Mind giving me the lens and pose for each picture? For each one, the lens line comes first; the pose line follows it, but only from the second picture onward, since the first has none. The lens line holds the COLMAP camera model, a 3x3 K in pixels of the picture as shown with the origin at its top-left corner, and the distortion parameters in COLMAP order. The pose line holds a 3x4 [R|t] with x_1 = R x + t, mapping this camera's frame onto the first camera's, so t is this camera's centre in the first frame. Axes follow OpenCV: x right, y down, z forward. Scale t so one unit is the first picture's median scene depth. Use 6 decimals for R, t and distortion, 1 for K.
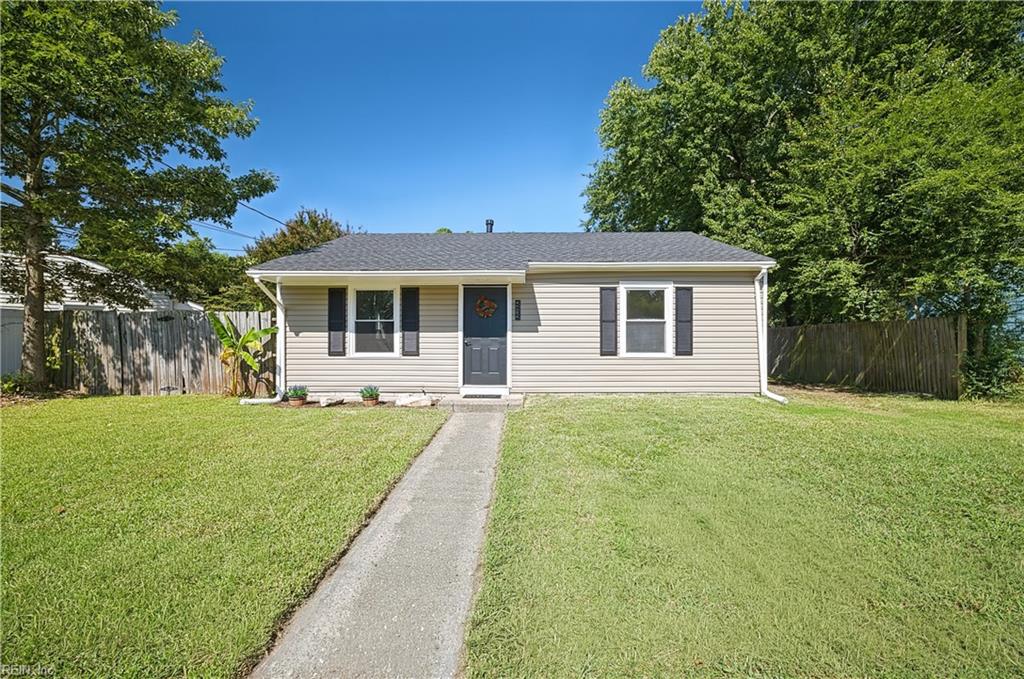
lens RADIAL K [[407.7, 0, 516.0], [0, 407.7, 341.2], [0, 0, 1]] dist [-0.003717, 0.002621]
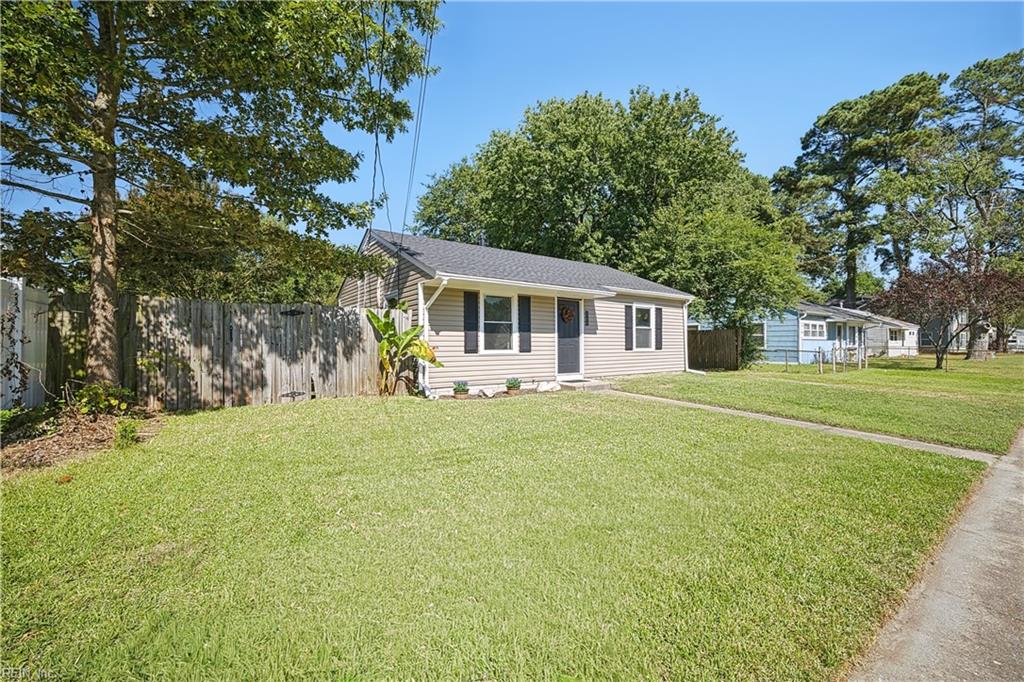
lens RADIAL K [[407.7, 0, 507.6], [0, 407.7, 343.4], [0, 0, 1]] dist [-0.003717, 0.002621]
pose [[0.804760, -0.000857, 0.593600, -1.021855], [-0.003234, 0.999978, 0.005829, 0.002376], [-0.593591, -0.006611, 0.804739, 0.048319]]
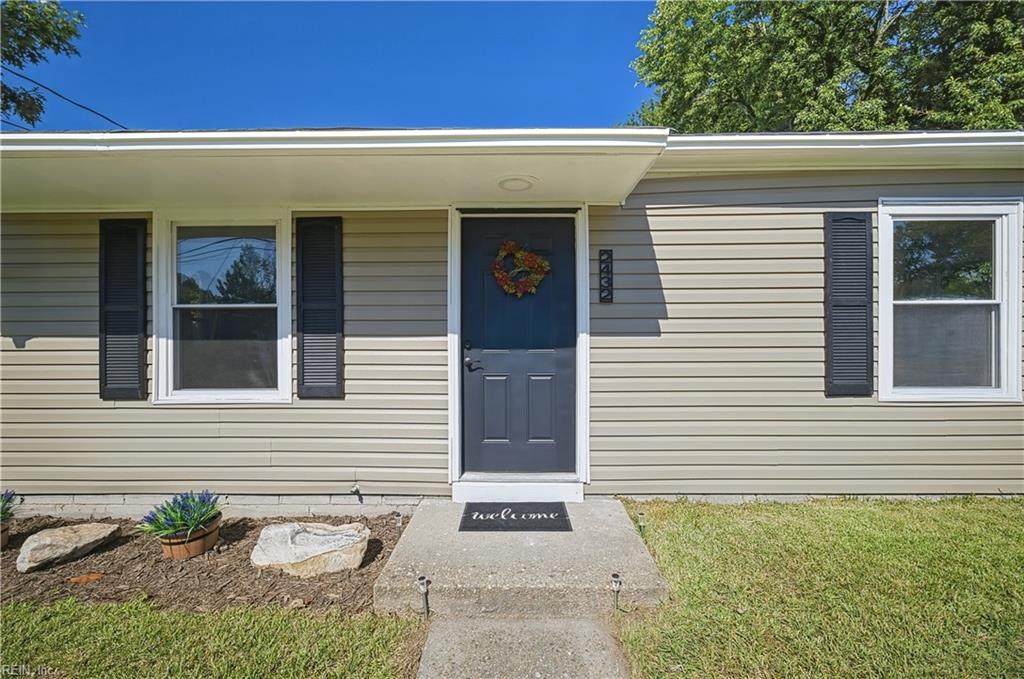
lens RADIAL K [[407.7, 0, 513.6], [0, 407.7, 342.7], [0, 0, 1]] dist [-0.003717, 0.002621]
pose [[0.999899, -0.004536, 0.013432, -0.085319], [0.004423, 0.999954, 0.008480, -0.018353], [-0.013470, -0.008420, 0.999874, 0.621585]]
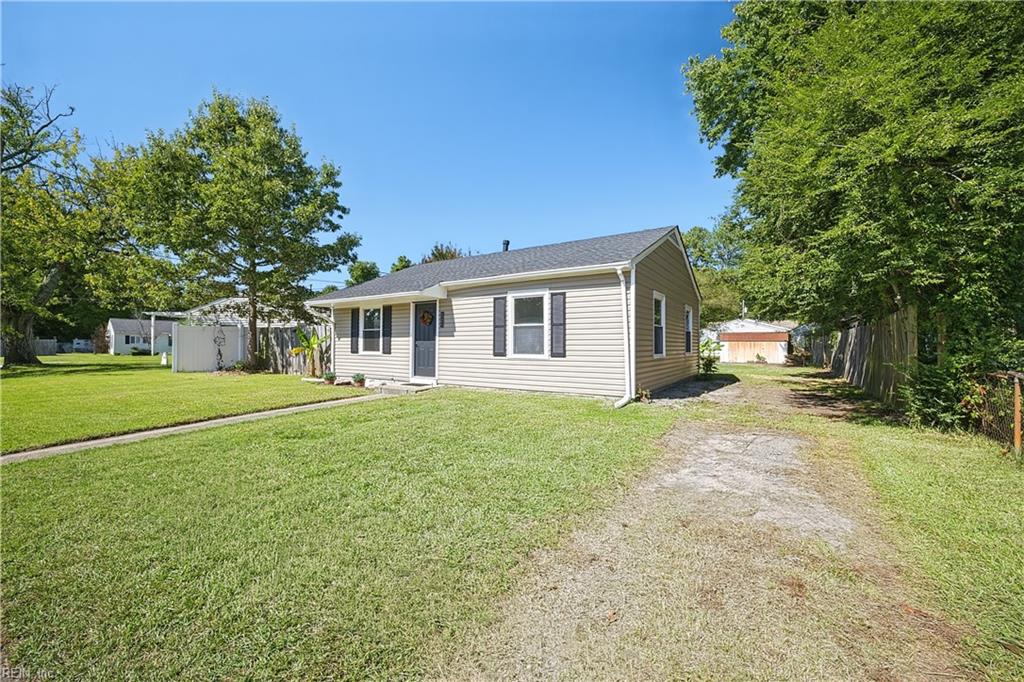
lens RADIAL K [[407.7, 0, 508.2], [0, 407.7, 335.6], [0, 0, 1]] dist [-0.003717, 0.002621]
pose [[0.837100, -0.011174, -0.546936, 0.868683], [-0.000093, 0.999788, -0.020569, 0.000501], [0.547050, 0.017269, 0.836922, 0.044646]]
